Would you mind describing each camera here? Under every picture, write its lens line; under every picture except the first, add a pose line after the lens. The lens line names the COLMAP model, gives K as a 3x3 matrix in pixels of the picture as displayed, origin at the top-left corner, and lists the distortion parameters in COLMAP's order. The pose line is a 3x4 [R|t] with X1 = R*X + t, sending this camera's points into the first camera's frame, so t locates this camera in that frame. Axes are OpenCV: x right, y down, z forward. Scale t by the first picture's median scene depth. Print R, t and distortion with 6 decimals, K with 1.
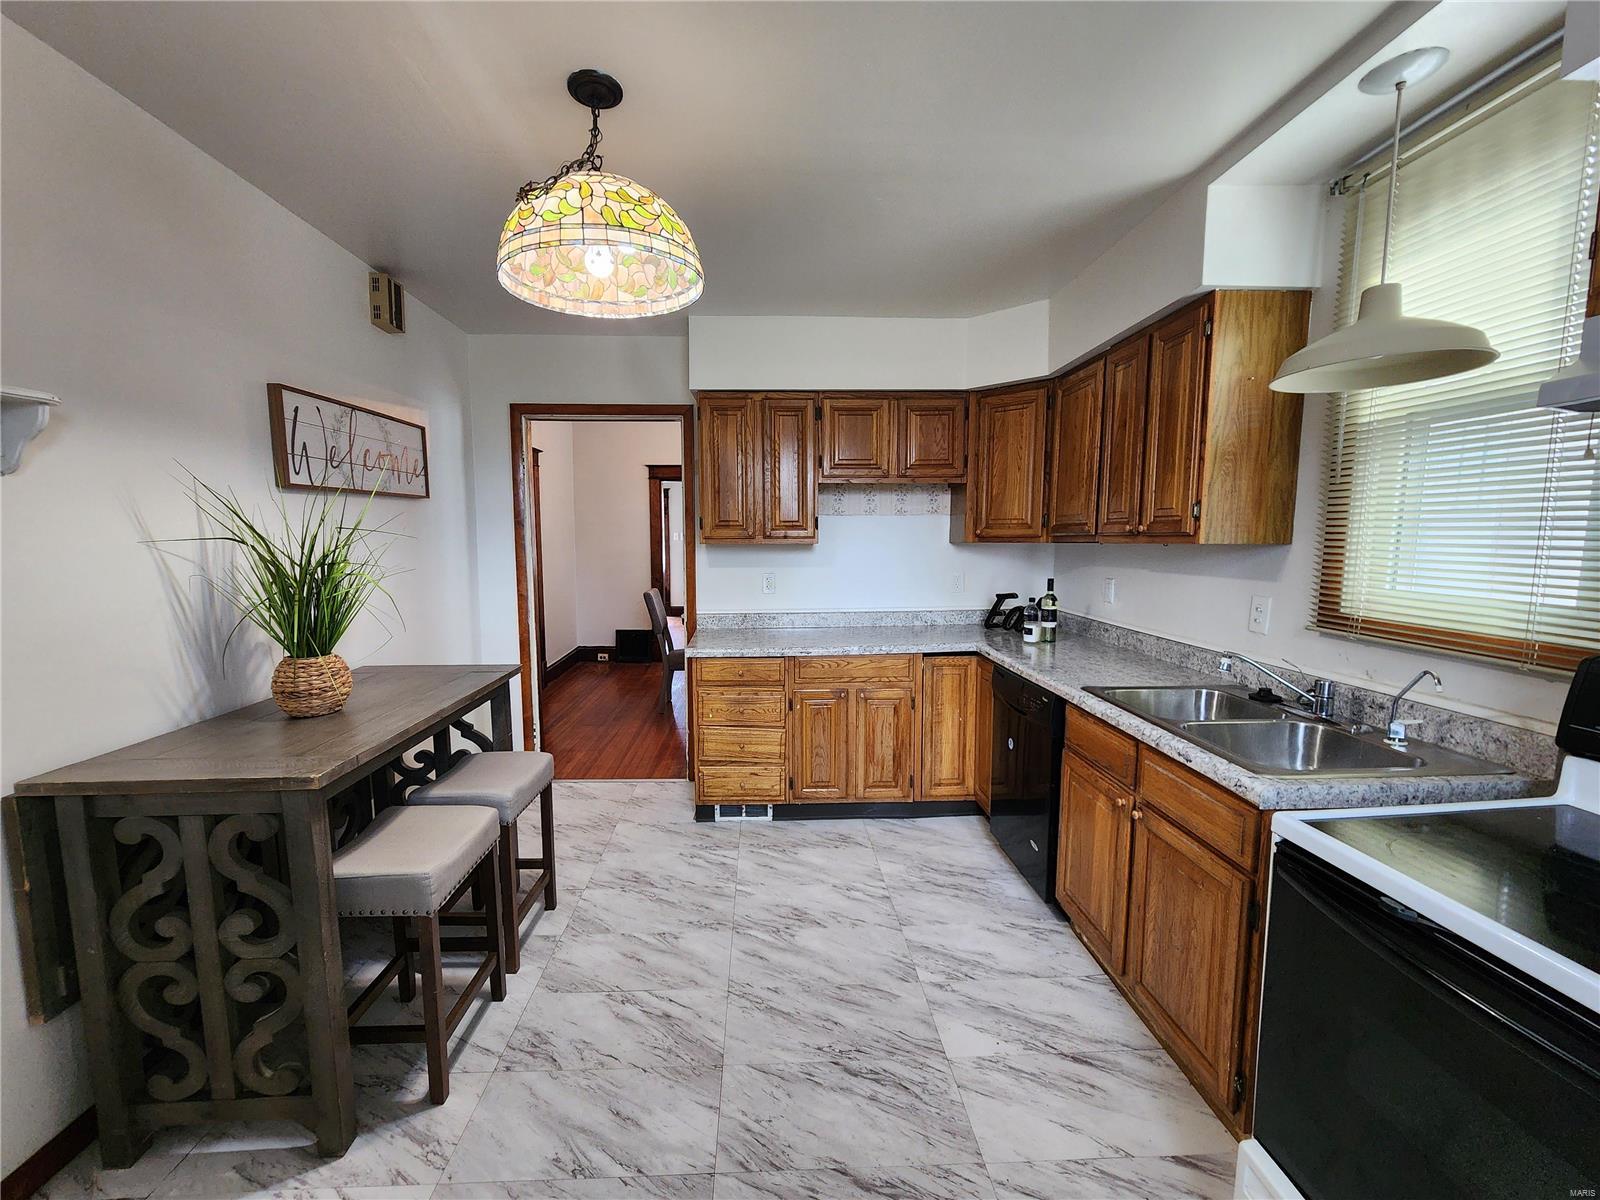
lens RADIAL K [[655.5, 0, 783.0], [0, 655.5, 613.9], [0, 0, 1]] dist [-0.016578, 0.006065]
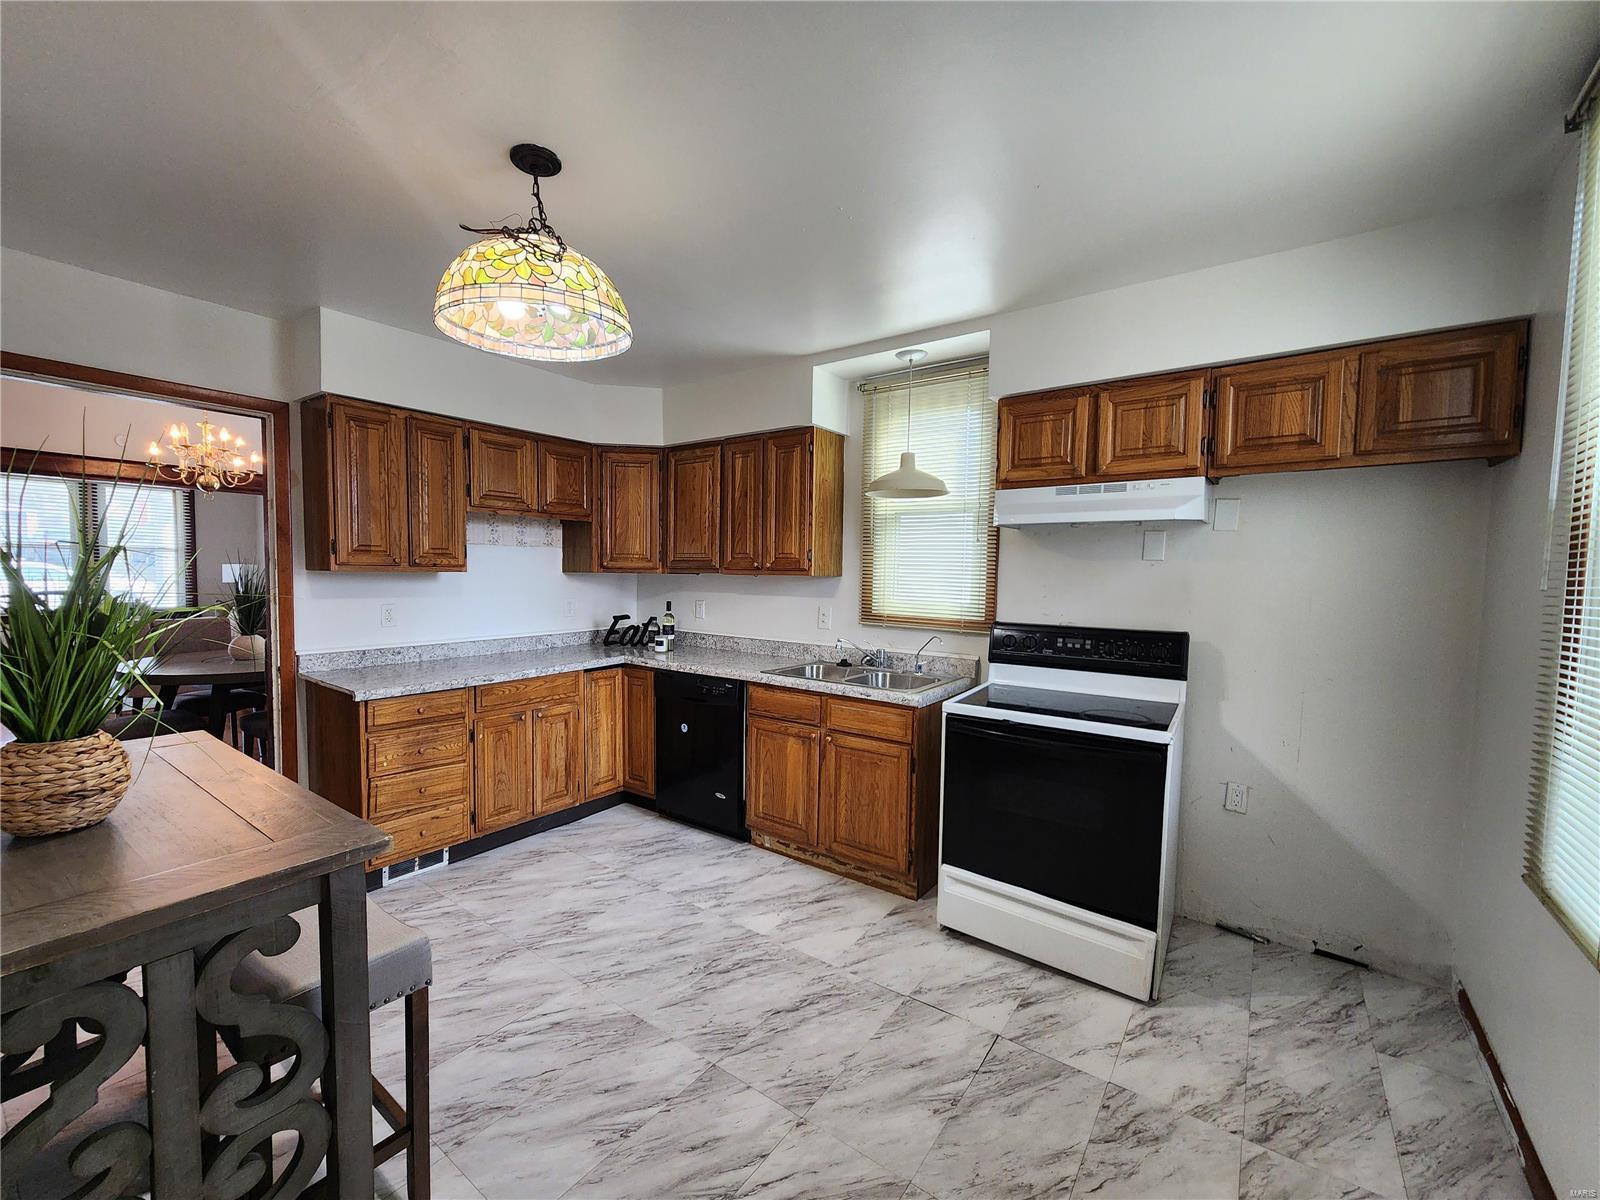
lens RADIAL K [[655.5, 0, 783.0], [0, 655.5, 613.9], [0, 0, 1]] dist [-0.016578, 0.006065]
pose [[0.625769, -0.037133, 0.779124, -0.460796], [0.072315, 0.997326, -0.010549, 0.000682], [-0.776649, 0.062943, 0.626781, 0.016599]]
